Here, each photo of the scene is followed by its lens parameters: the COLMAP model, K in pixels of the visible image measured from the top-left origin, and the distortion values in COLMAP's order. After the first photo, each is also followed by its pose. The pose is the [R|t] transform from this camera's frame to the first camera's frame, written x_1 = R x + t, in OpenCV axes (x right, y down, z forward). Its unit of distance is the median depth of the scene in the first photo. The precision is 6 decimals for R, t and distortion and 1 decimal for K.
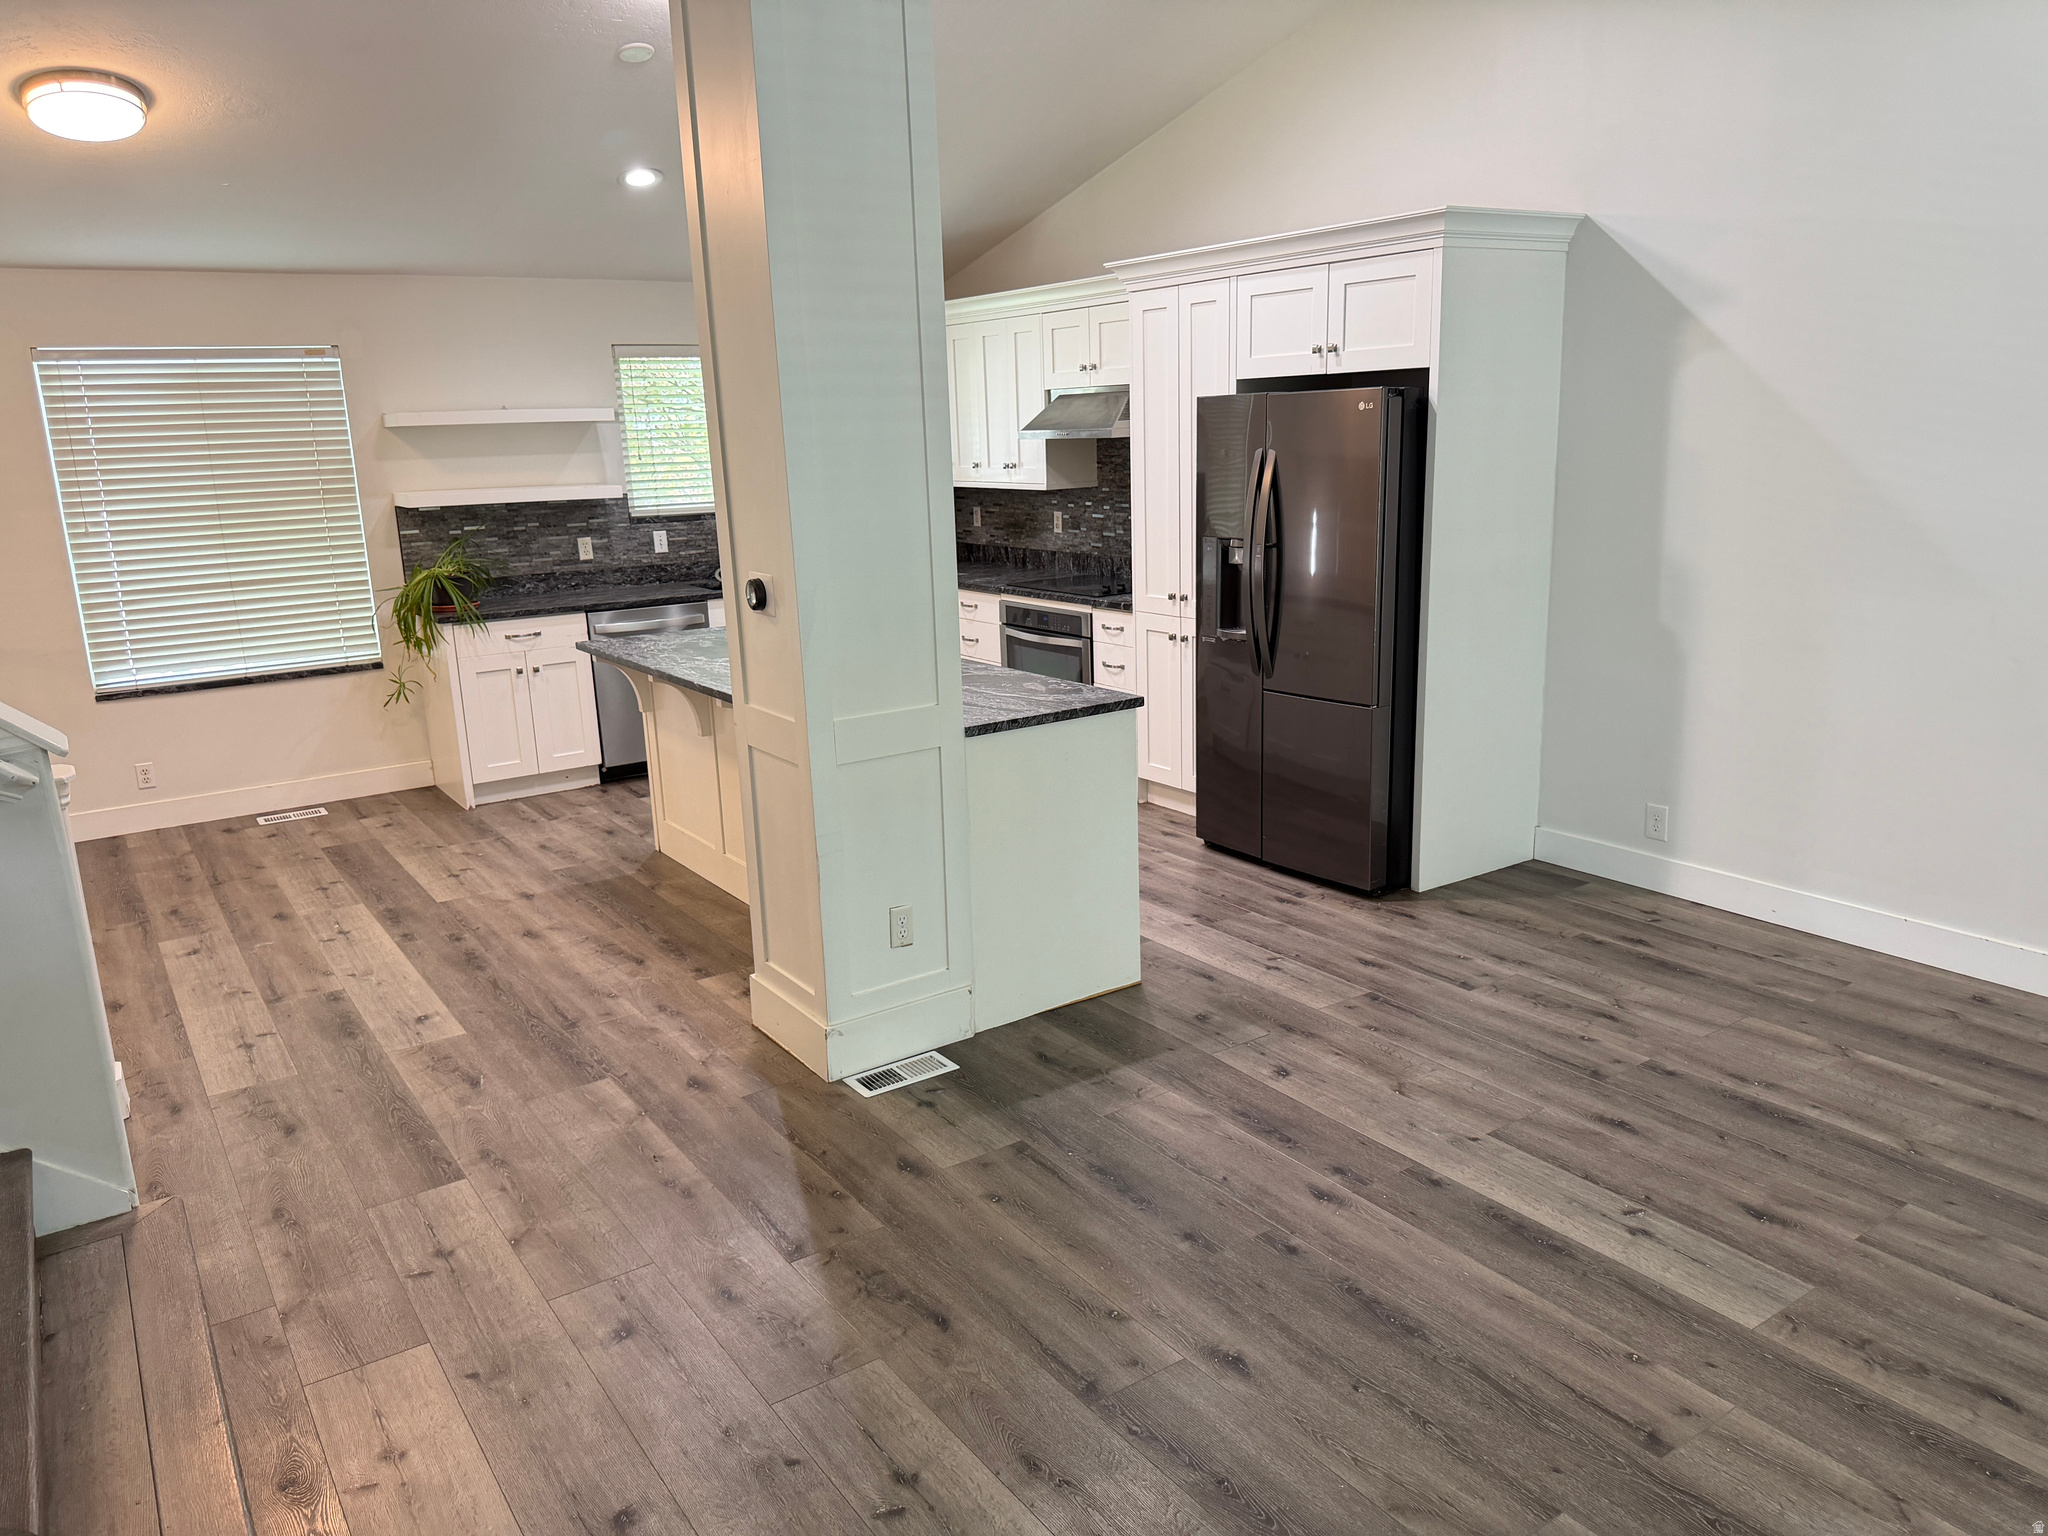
lens RADIAL K [[1443.6, 0, 1024.0], [0, 1443.6, 768.0], [0, 0, 1]] dist [0.032032, -0.002966]
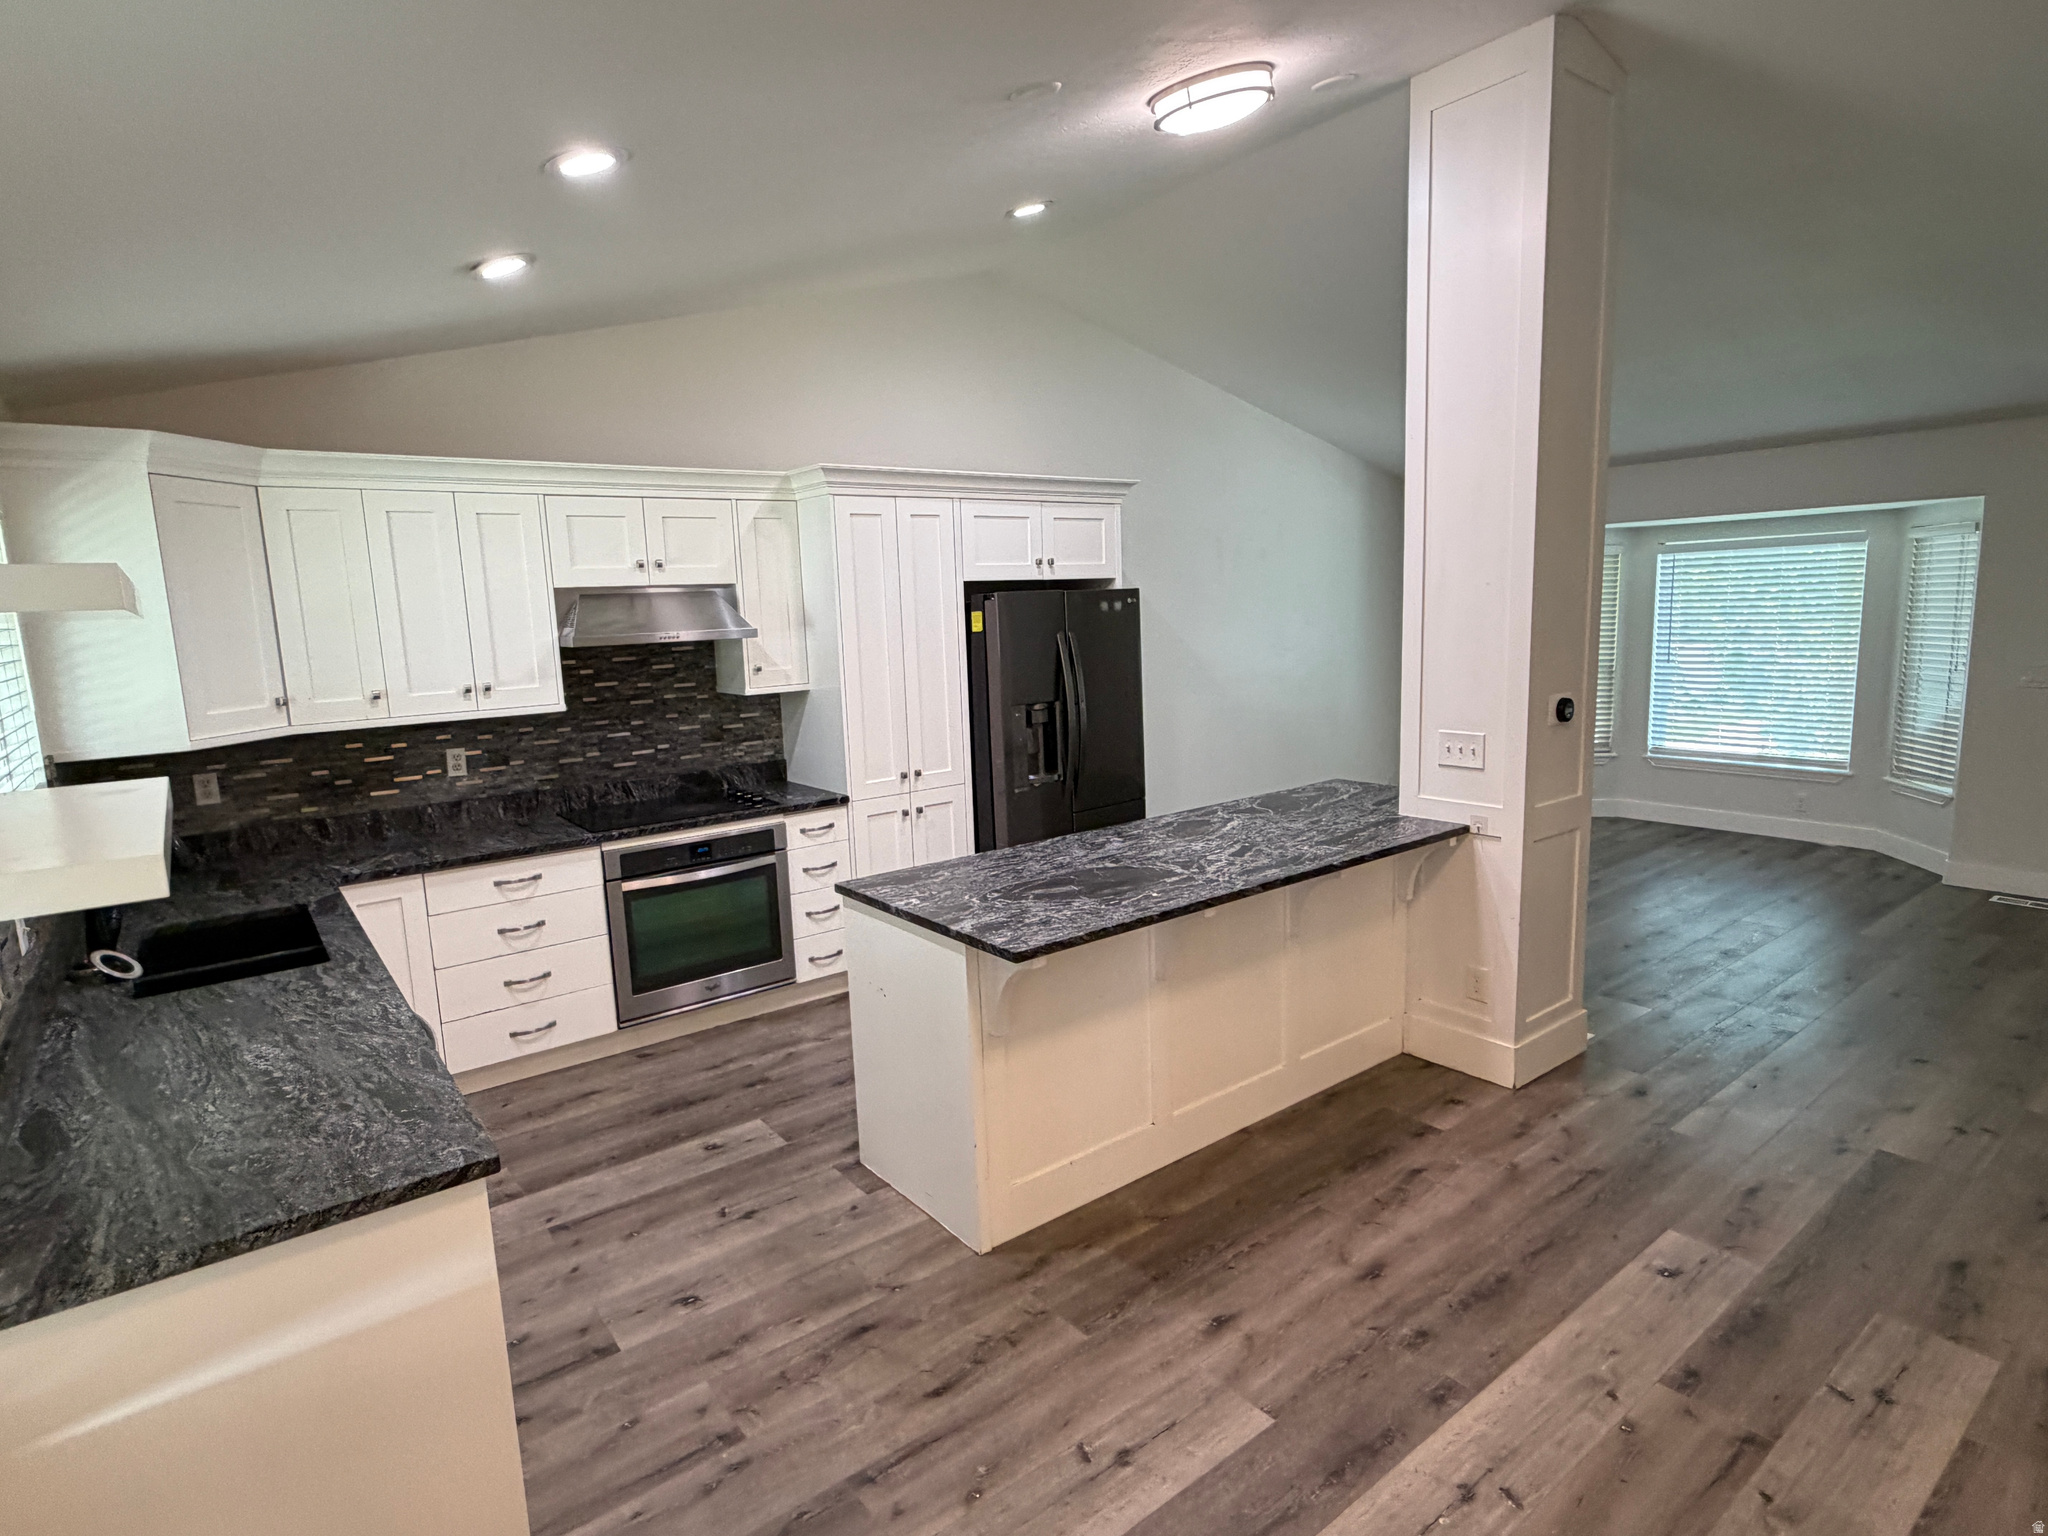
lens RADIAL K [[1082.3, 0, 1024.0], [0, 1082.3, 768.0], [0, 0, 1]] dist [-0.014065, 0.018749]
pose [[-0.055380, -0.119155, 0.991330, -0.829507], [0.268179, 0.954595, 0.129721, -0.242690], [-0.961776, 0.273038, -0.020911, 1.098130]]
